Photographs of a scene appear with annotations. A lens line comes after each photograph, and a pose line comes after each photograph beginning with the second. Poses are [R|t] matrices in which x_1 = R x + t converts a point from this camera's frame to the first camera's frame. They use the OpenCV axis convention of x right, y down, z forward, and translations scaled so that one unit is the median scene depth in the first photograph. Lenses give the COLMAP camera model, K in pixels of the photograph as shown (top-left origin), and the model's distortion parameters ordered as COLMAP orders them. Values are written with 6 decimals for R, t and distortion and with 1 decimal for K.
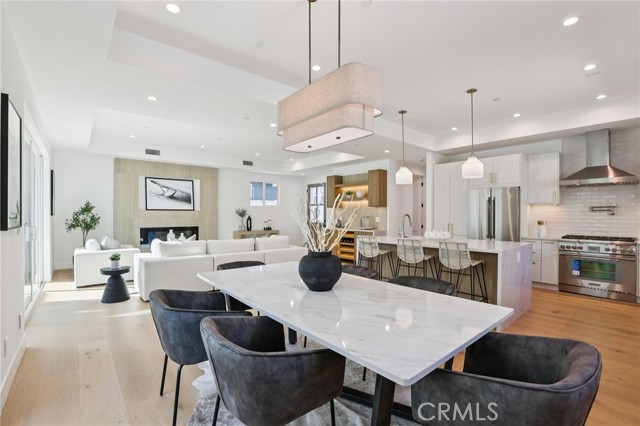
lens RADIAL K [[301.8, 0, 325.4], [0, 301.8, 215.8], [0, 0, 1]] dist [-0.006312, 0.001253]
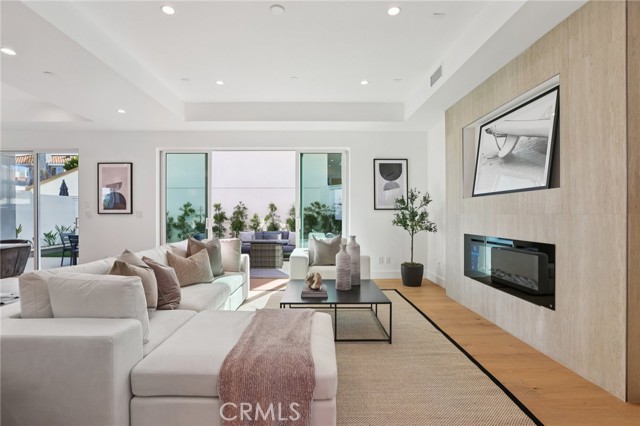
lens RADIAL K [[310.3, 0, 319.0], [0, 310.3, 215.7], [0, 0, 1]] dist [-0.024896, 0.007350]
pose [[-0.662556, -0.003893, -0.749002, -0.124150], [-0.009438, 0.999950, 0.003152, 0.011920], [0.748953, 0.009157, -0.662560, 1.608606]]
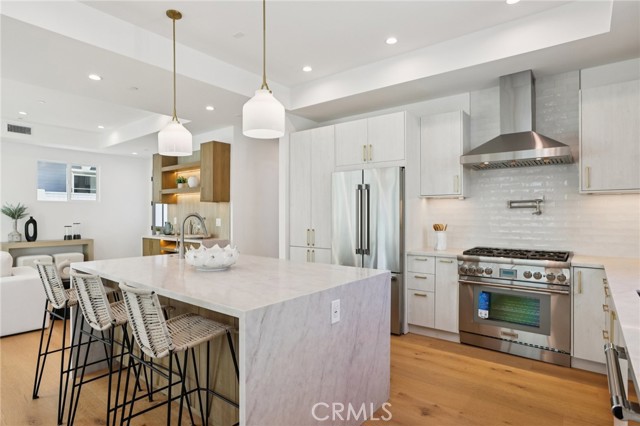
lens RADIAL K [[361.7, 0, 321.8], [0, 361.7, 214.0], [0, 0, 1]] dist [-0.022356, 0.010717]
pose [[0.985535, -0.002975, 0.169445, 0.364338], [0.003593, 0.999988, -0.003337, -0.002455], [-0.169433, 0.003898, 0.985534, 0.326783]]
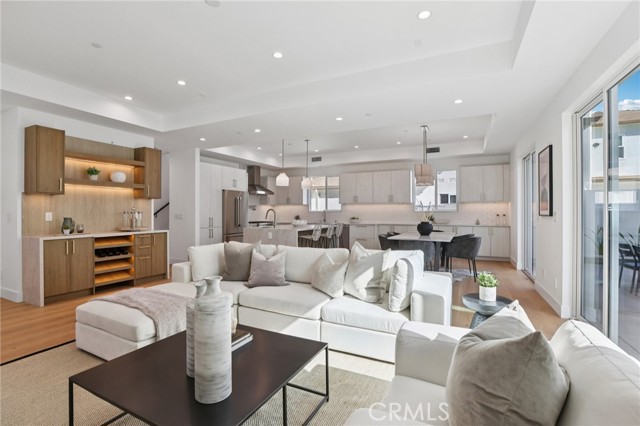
lens RADIAL K [[310.3, 0, 318.7], [0, 310.3, 210.4], [0, 0, 1]] dist [-0.024896, 0.007350]
pose [[-0.383669, 0.000223, 0.923471, -0.947874], [0.002926, 0.999995, 0.000974, -0.002338], [-0.923466, 0.003075, -0.383668, 1.257048]]
